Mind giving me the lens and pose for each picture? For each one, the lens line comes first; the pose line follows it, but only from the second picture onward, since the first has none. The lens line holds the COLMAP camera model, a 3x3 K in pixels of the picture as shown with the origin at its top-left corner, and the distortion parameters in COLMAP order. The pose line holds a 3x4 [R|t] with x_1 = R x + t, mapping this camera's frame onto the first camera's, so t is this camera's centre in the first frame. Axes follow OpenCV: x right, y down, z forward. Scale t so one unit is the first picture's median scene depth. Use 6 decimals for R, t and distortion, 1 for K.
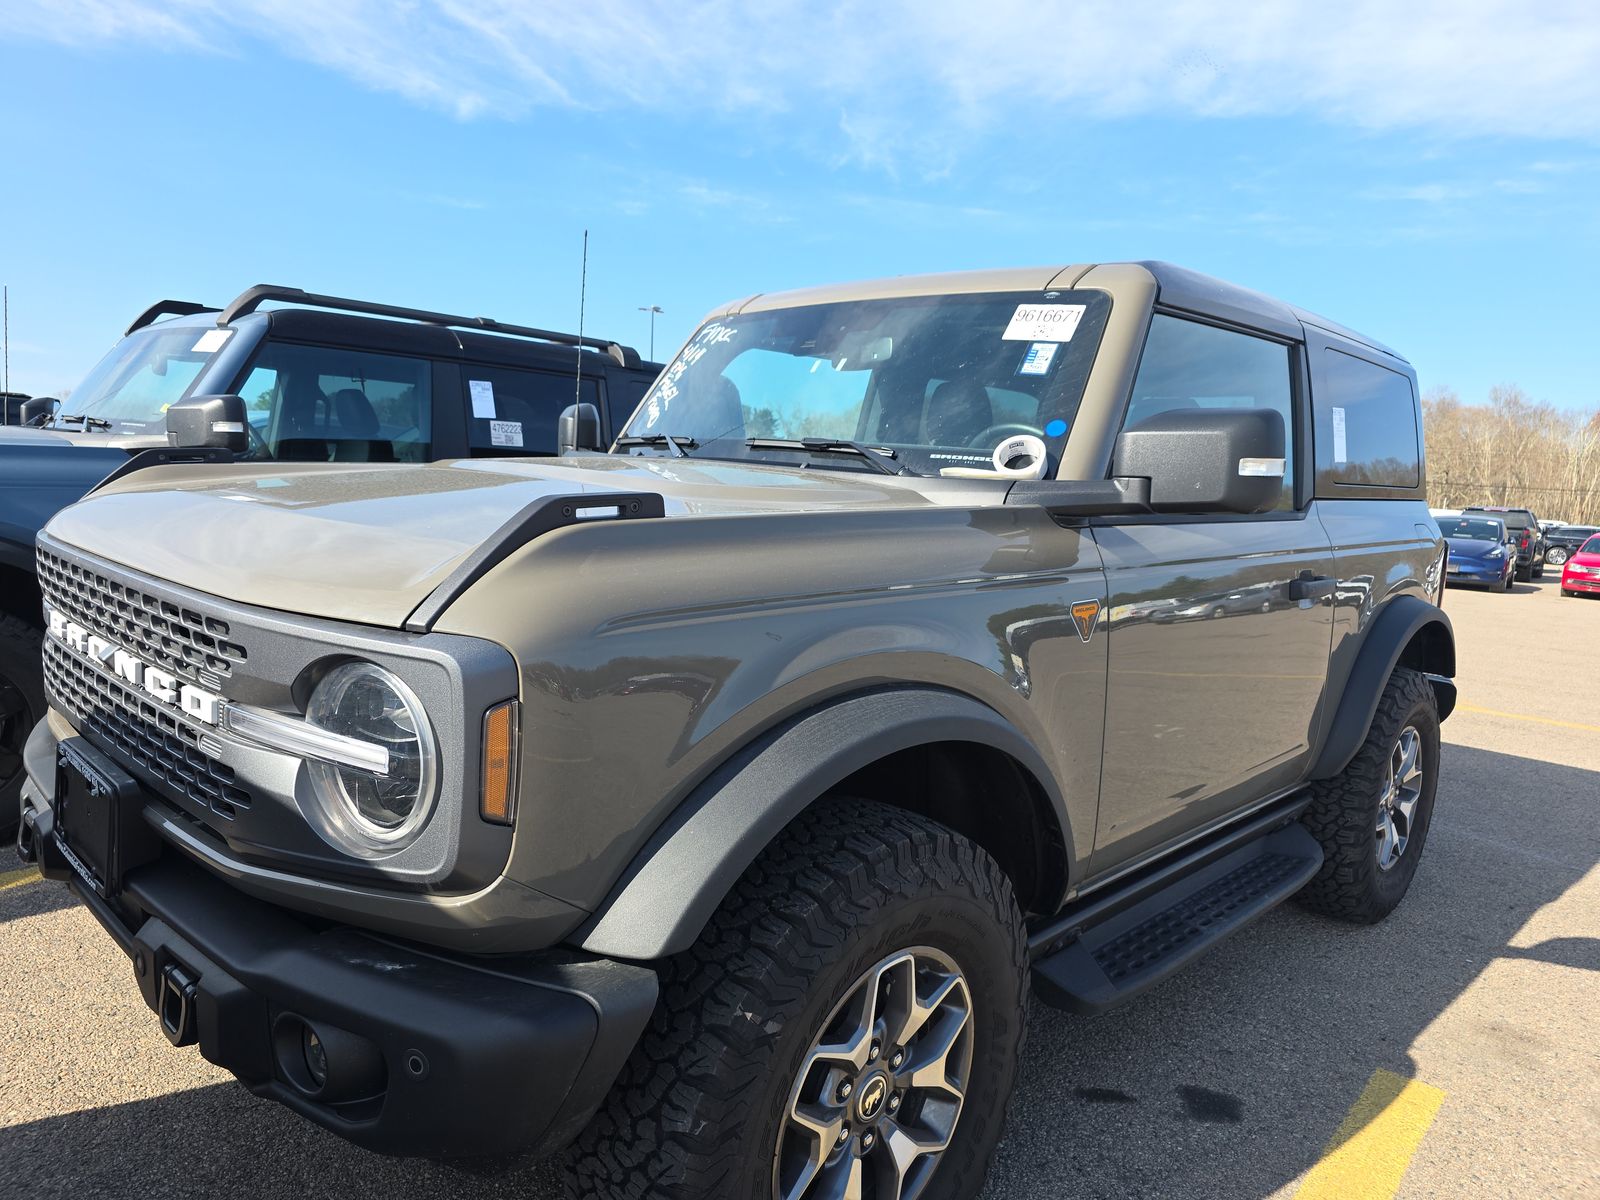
lens RADIAL K [[1069.7, 0, 828.4], [0, 1069.7, 595.8], [0, 0, 1]] dist [0.049630, -0.047394]
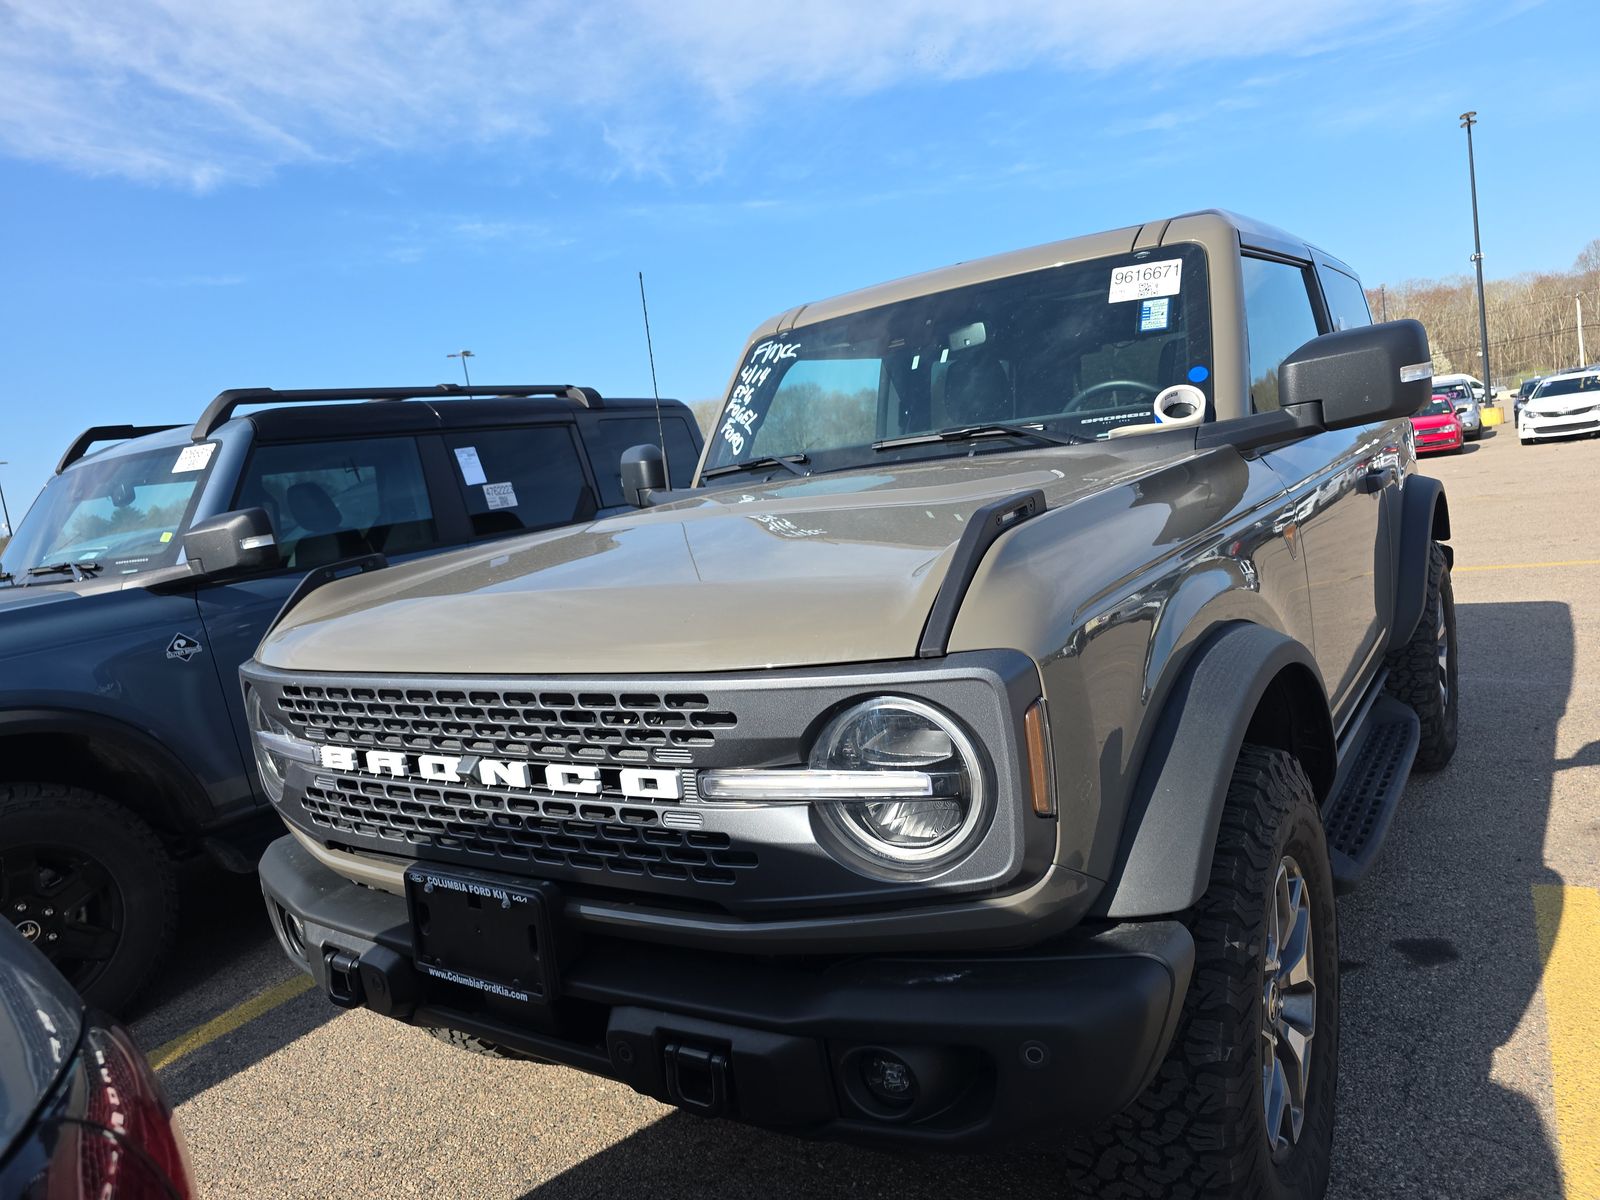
lens RADIAL K [[1069.0, 0, 800.0], [0, 1069.0, 600.0], [0, 0, 1]] dist [0.037135, -0.029771]
pose [[0.967225, -0.209688, 0.143201, -0.219961], [0.208995, 0.977711, 0.020036, -0.023222], [-0.144211, 0.010549, 0.989491, -0.003933]]
